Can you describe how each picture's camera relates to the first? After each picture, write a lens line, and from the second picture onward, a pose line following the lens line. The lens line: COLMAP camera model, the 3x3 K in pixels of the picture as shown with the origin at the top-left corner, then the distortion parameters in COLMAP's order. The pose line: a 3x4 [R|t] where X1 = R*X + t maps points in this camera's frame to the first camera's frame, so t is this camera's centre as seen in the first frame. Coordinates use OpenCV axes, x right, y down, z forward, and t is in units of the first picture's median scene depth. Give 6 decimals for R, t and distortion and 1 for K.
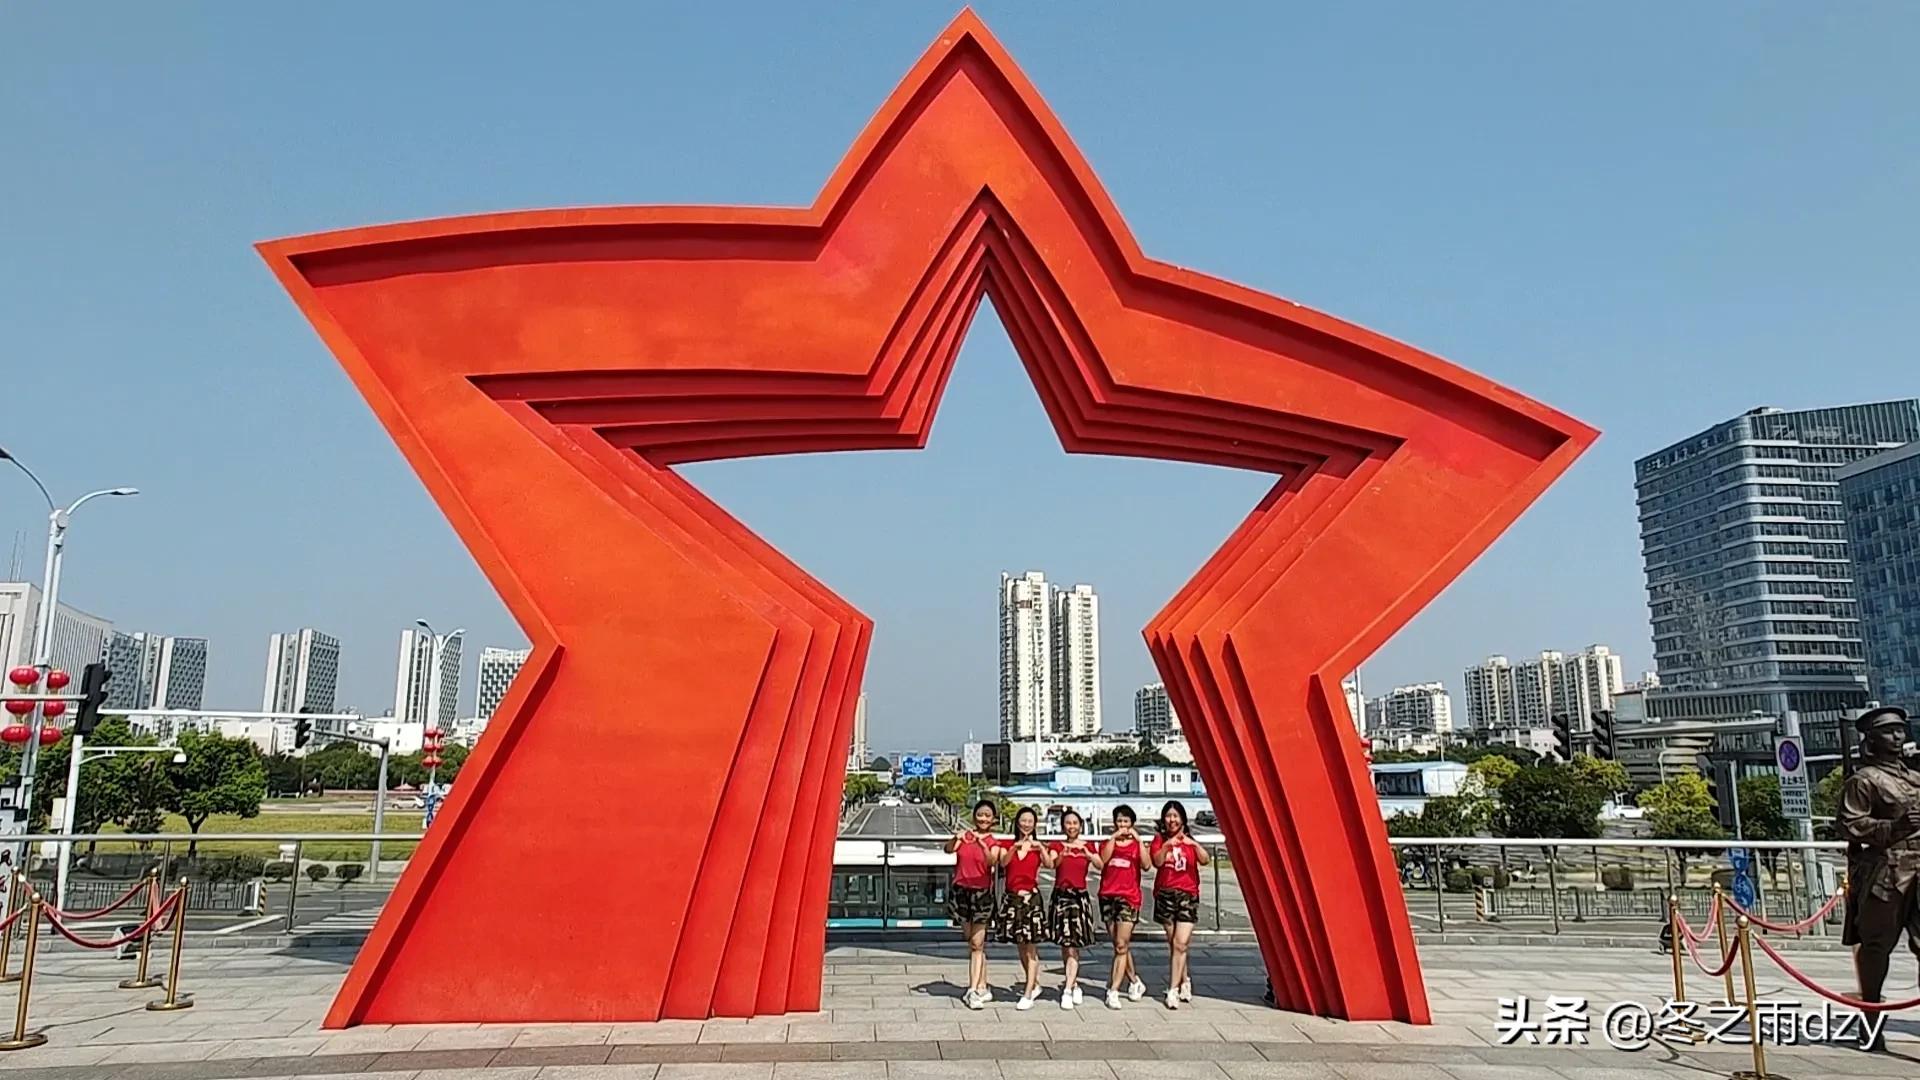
lens RADIAL K [[1208.8, 0, 958.3], [0, 1208.8, 537.6], [0, 0, 1]] dist [-0.003290, -0.000813]
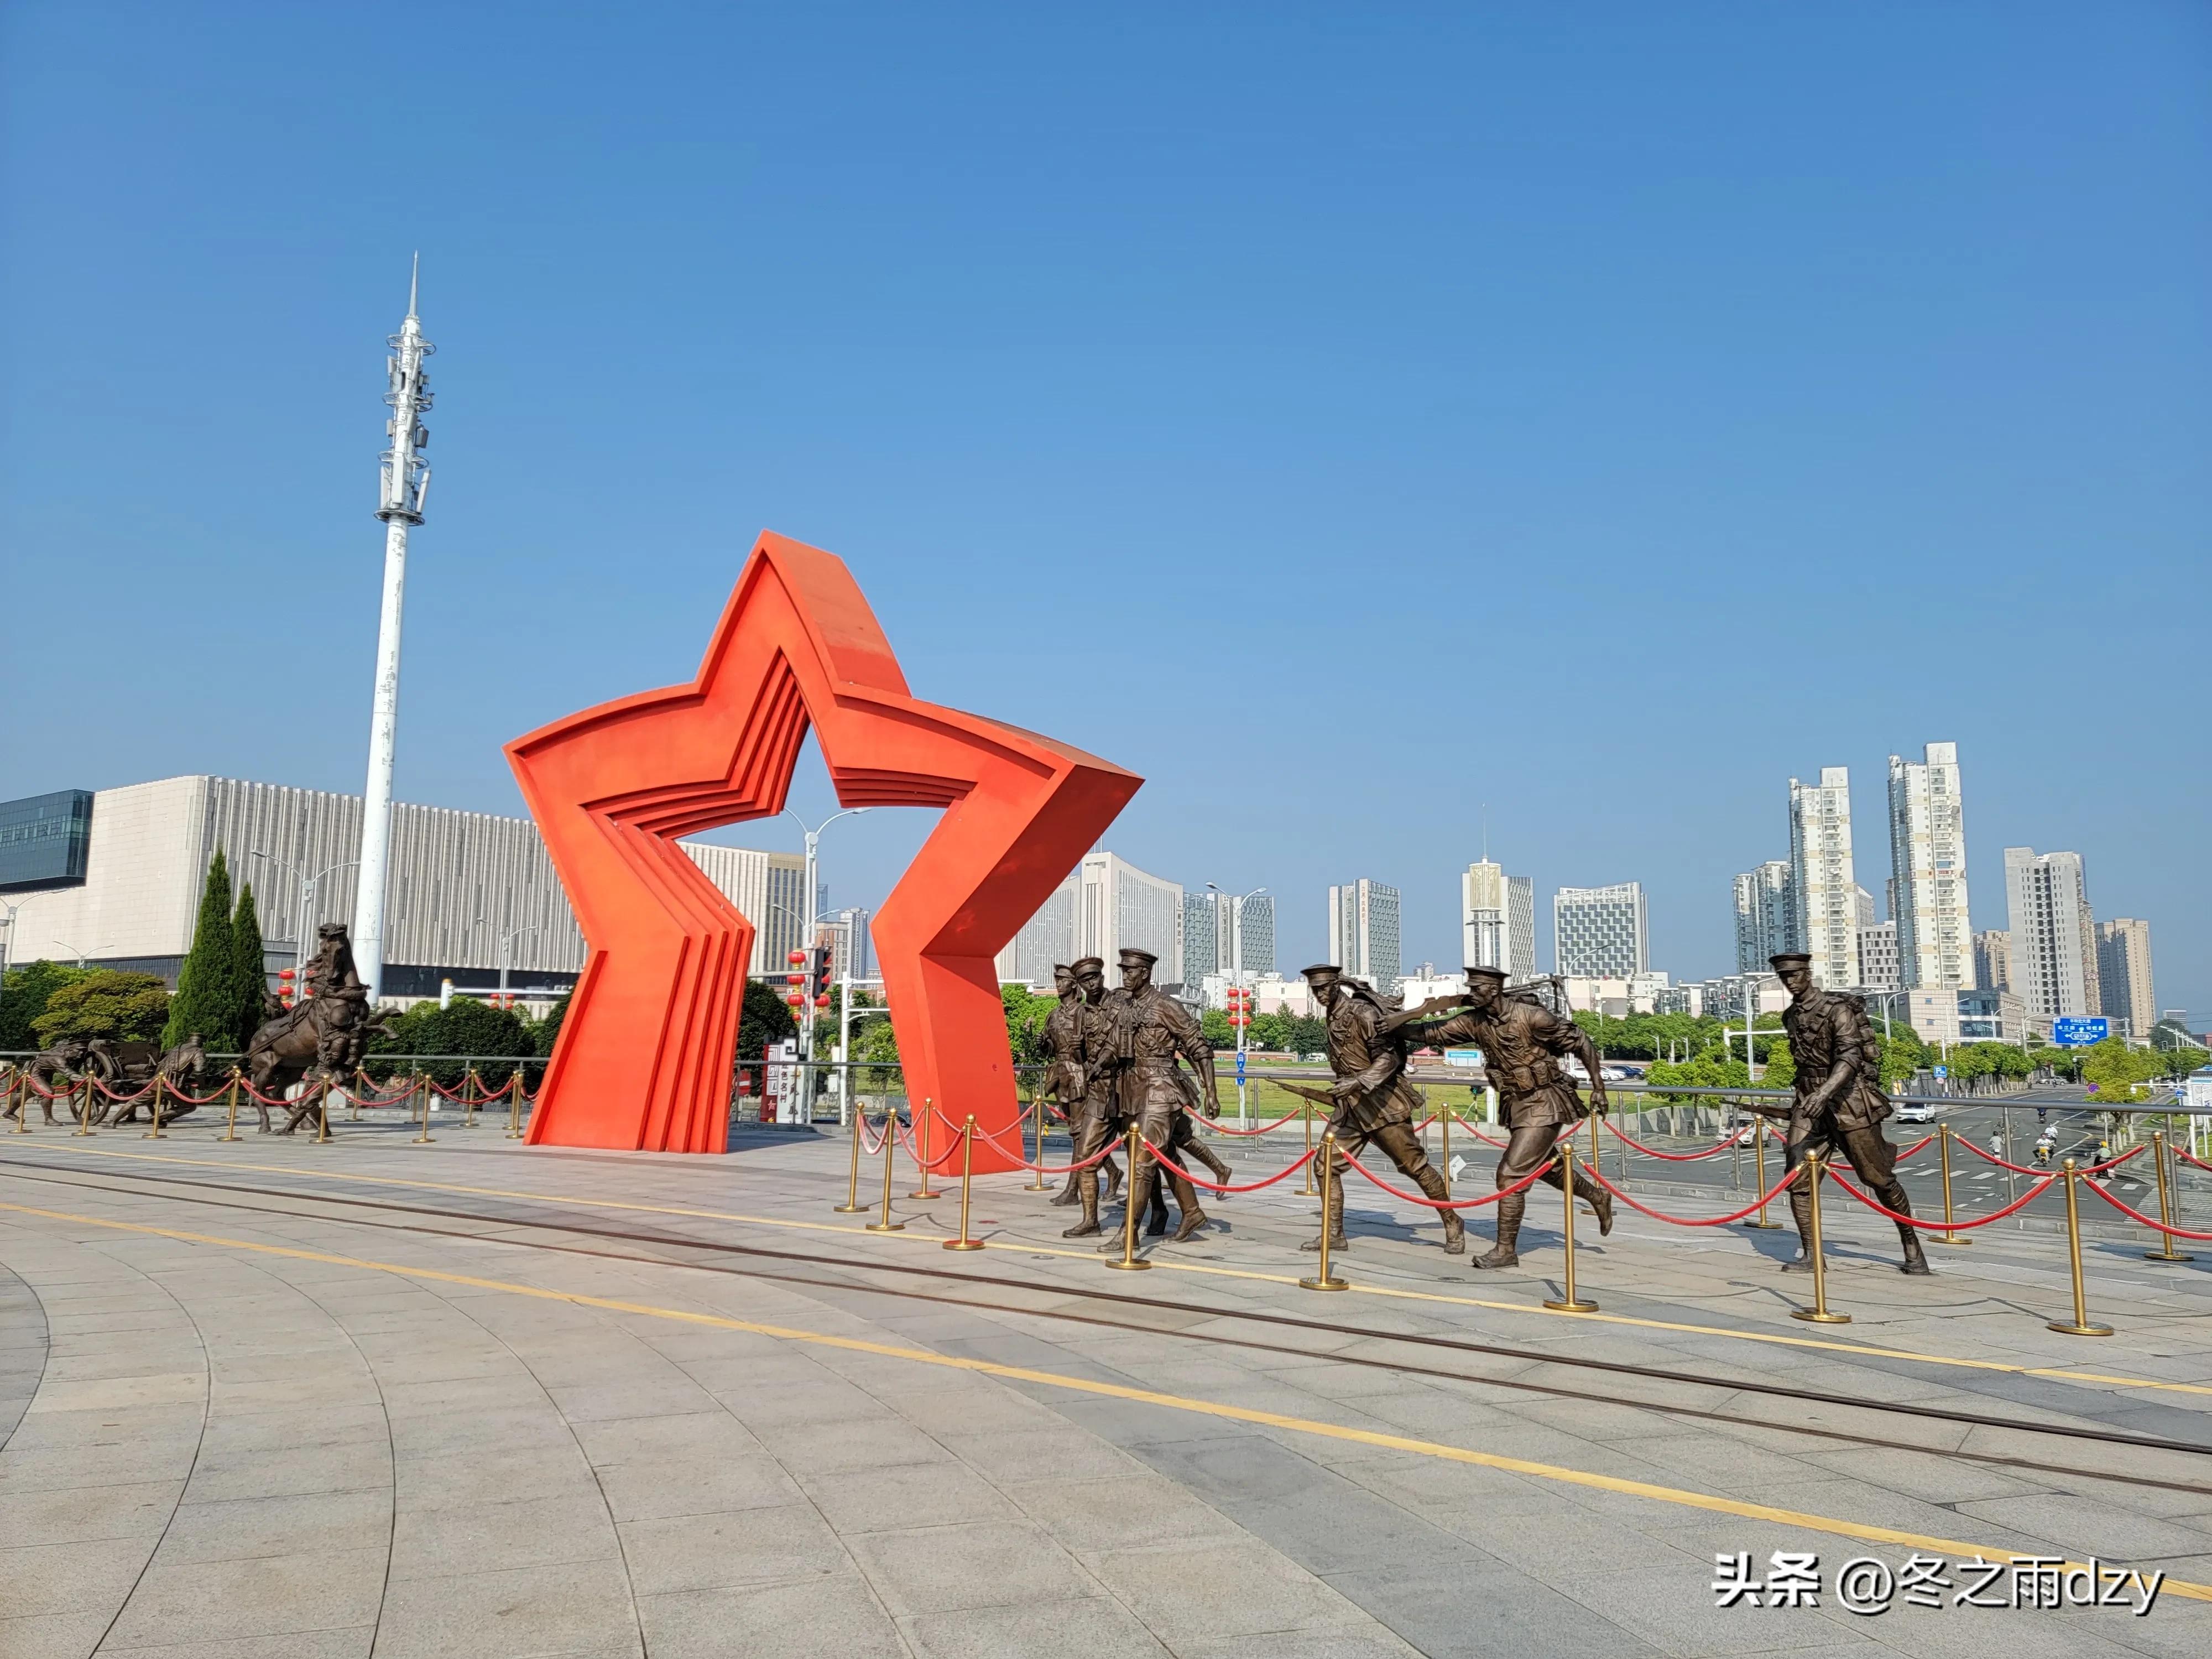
lens RADIAL K [[1521.9, 0, 1205.8], [0, 1521.9, 853.1], [0, 0, 1]] dist [0.025149, -0.000478]
pose [[0.807225, -0.069079, -0.586188, 1.622821], [0.111829, 0.993039, 0.036972, -0.036503], [0.579553, -0.095398, 0.809331, -0.304790]]
